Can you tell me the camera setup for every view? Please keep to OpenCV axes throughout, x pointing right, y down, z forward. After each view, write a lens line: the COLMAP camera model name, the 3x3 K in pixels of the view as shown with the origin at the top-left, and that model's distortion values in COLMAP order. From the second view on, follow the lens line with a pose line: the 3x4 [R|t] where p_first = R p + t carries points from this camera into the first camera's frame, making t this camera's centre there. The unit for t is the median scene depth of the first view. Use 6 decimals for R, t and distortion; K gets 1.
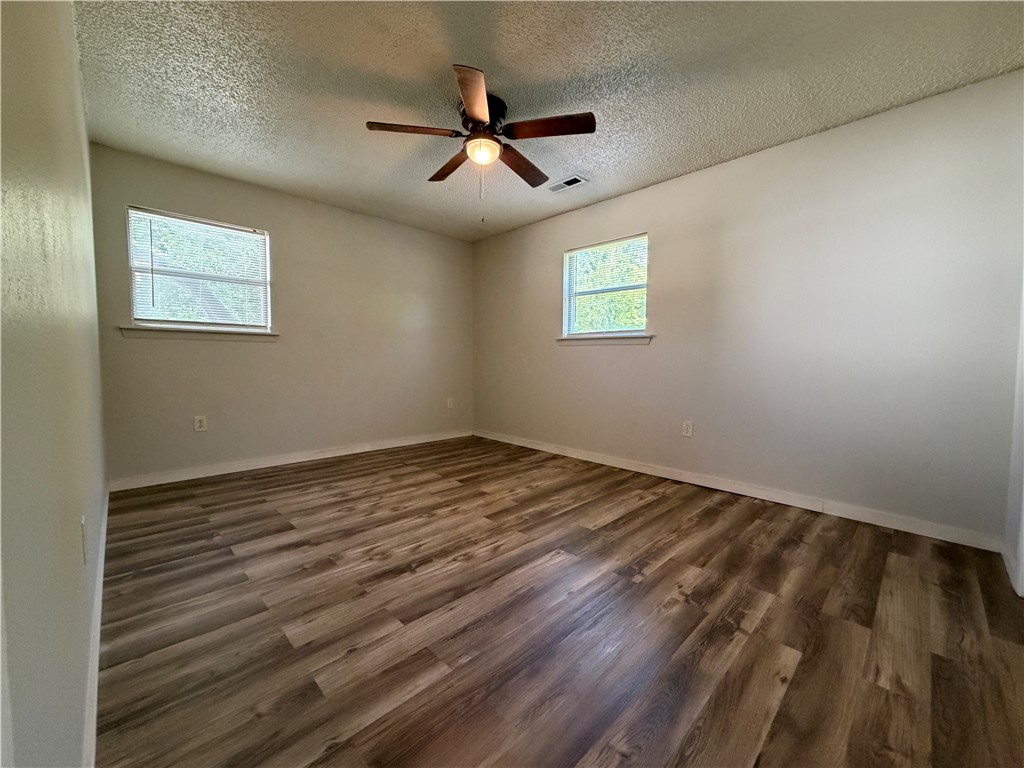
lens RADIAL K [[408.8, 0, 510.6], [0, 408.8, 382.3], [0, 0, 1]] dist [0.003650, 0.000210]
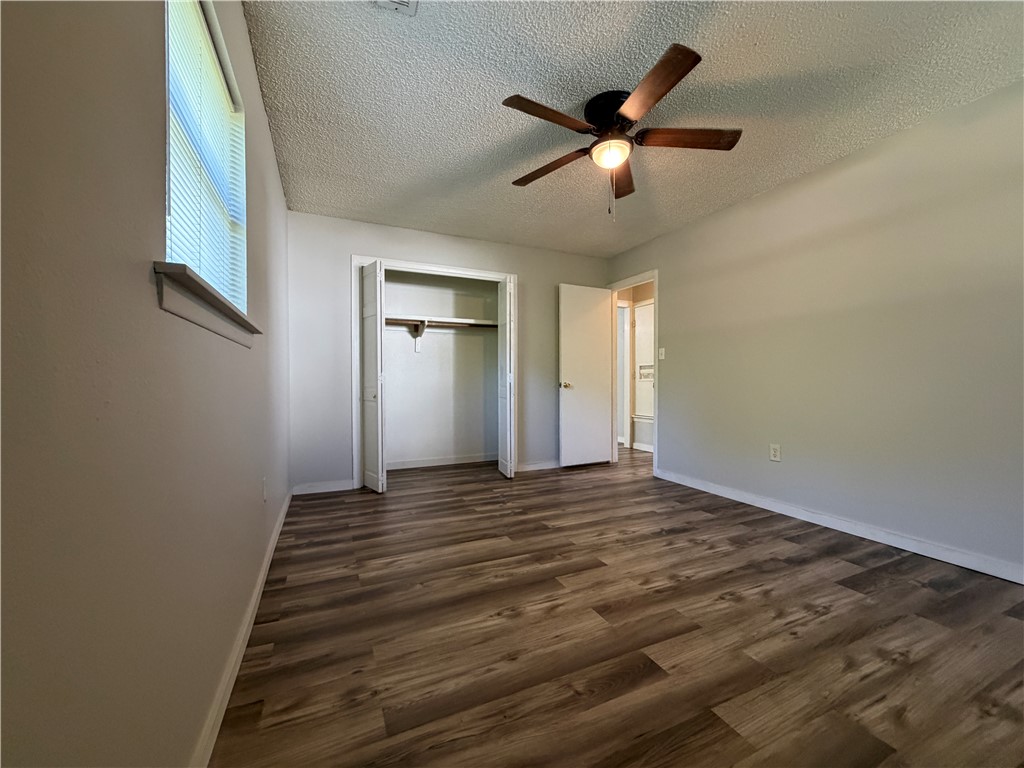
lens RADIAL K [[408.8, 0, 510.6], [0, 408.8, 382.3], [0, 0, 1]] dist [0.003650, 0.000210]
pose [[-0.941169, -0.008506, 0.337828, -0.173289], [0.011845, 0.998238, 0.058135, -0.113213], [-0.337728, 0.058717, -0.939411, 1.993212]]
